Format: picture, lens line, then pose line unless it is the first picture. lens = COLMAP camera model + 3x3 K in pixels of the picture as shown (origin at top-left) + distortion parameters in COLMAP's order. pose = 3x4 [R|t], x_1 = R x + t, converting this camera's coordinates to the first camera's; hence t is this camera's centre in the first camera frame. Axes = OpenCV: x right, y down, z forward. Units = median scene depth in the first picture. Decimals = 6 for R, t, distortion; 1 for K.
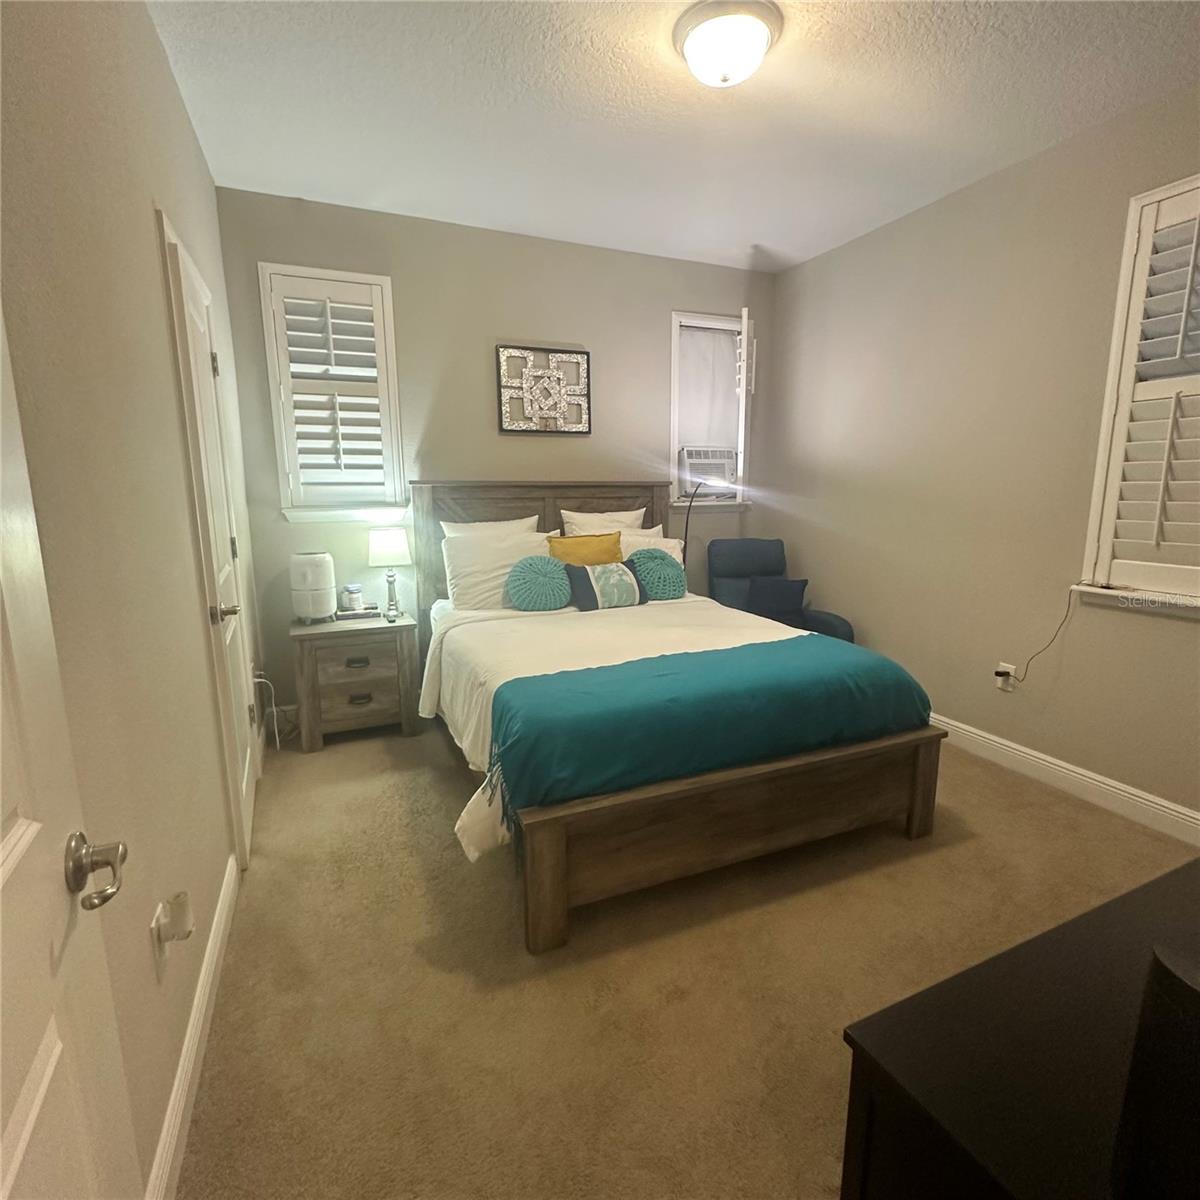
lens RADIAL K [[640.3, 0, 602.8], [0, 640.3, 598.0], [0, 0, 1]] dist [-0.003620, 0.001246]
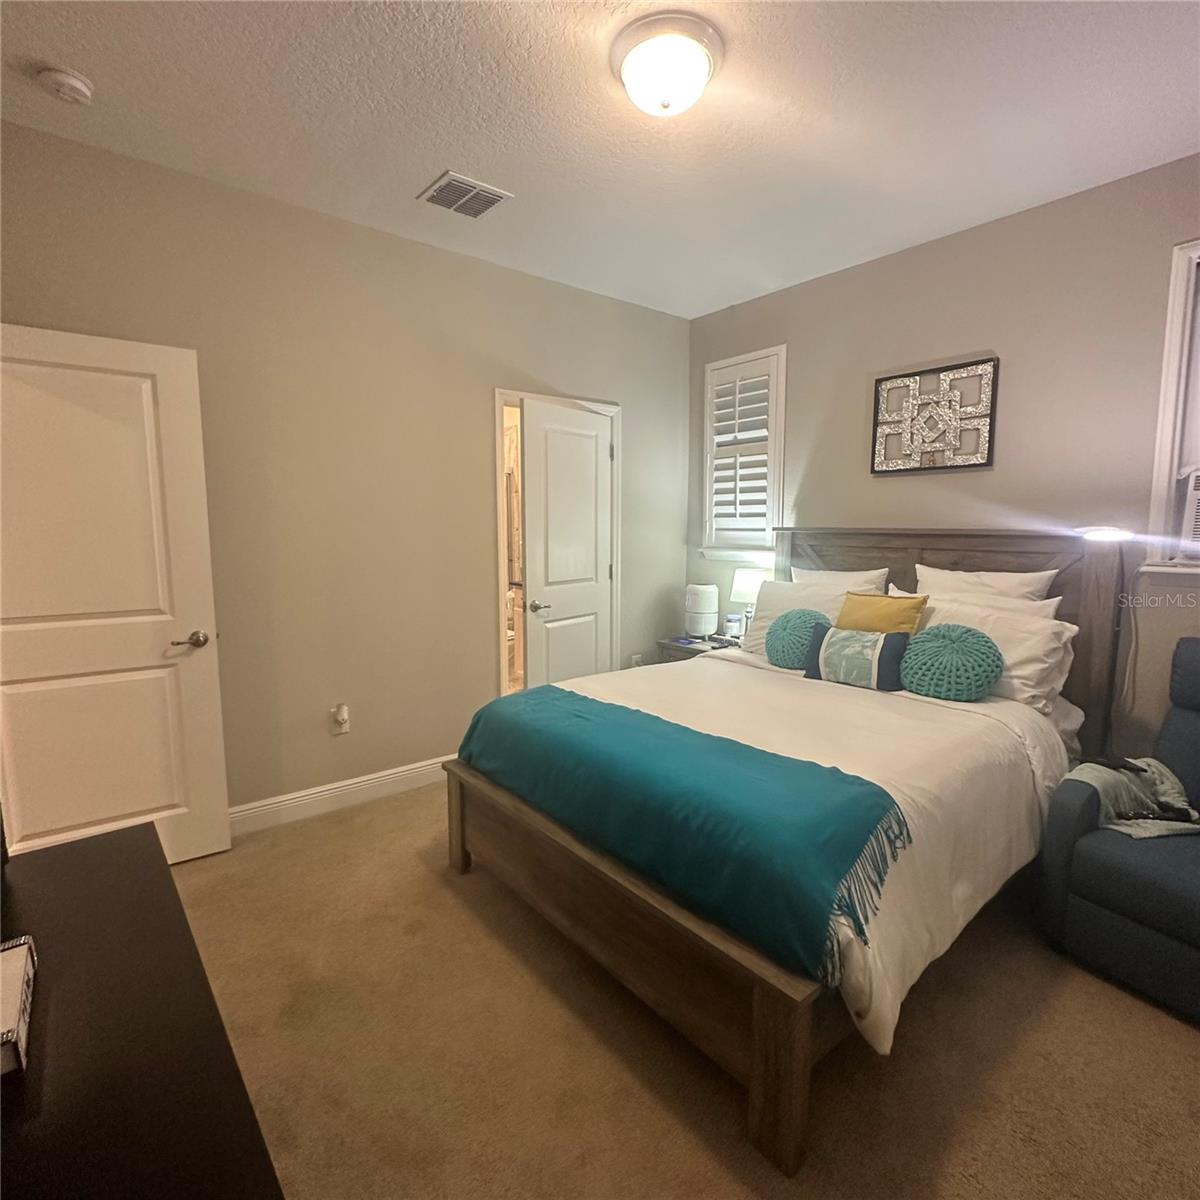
lens RADIAL K [[640.3, 0, 602.8], [0, 640.3, 598.0], [0, 0, 1]] dist [-0.003620, 0.001246]
pose [[0.265322, 0.112177, -0.957612, 0.680304], [-0.170797, 0.982969, 0.067825, -0.092137], [0.948911, 0.145561, 0.279962, 0.451742]]
